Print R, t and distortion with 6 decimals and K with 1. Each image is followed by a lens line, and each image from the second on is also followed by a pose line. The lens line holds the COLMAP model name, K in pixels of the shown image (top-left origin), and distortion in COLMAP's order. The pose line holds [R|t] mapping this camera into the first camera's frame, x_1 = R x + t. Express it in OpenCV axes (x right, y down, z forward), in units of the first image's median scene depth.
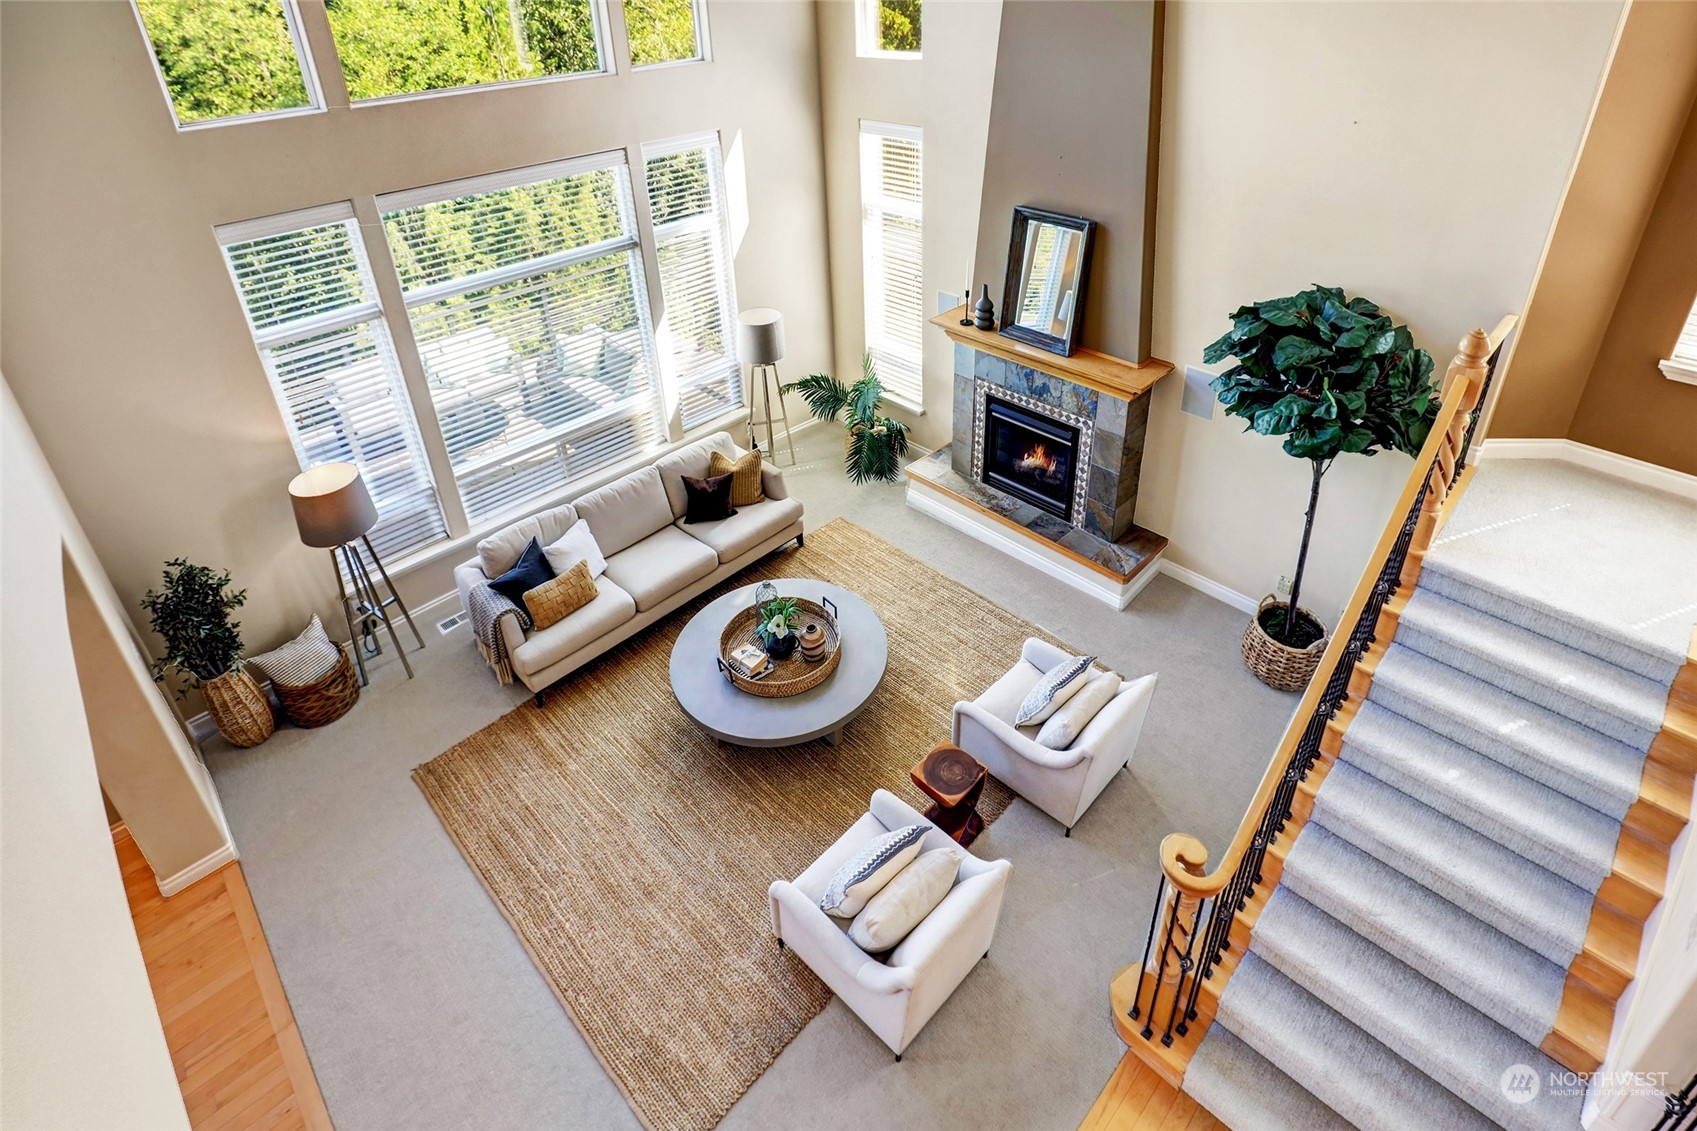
lens RADIAL K [[845.8, 0, 854.6], [0, 845.8, 413.9], [0, 0, 1]] dist [-0.033135, 0.001358]
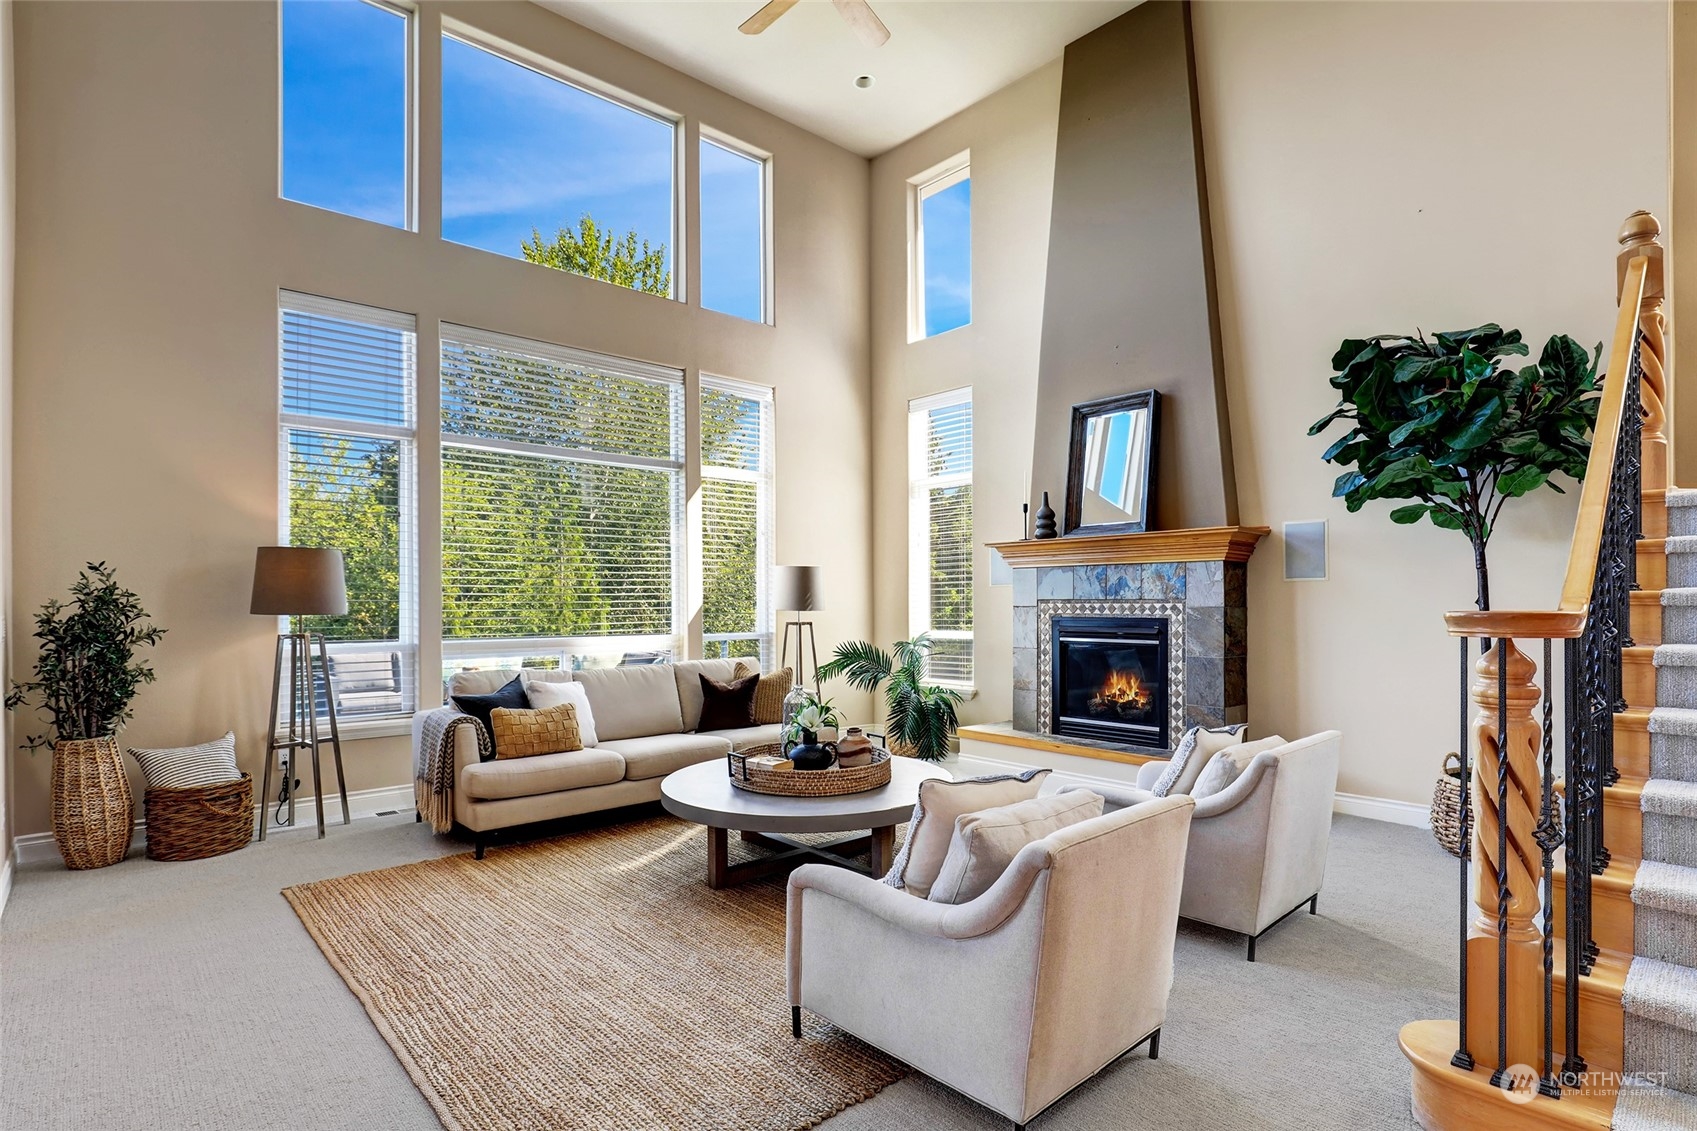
lens RADIAL K [[845.8, 0, 839.2], [0, 845.8, 604.2], [0, 0, 1]] dist [-0.033135, 0.001358]
pose [[0.998340, 0.028640, -0.049972, -0.023715], [-0.048023, 0.892909, -0.447668, 0.395661], [0.031800, 0.449325, 0.892802, 0.214585]]
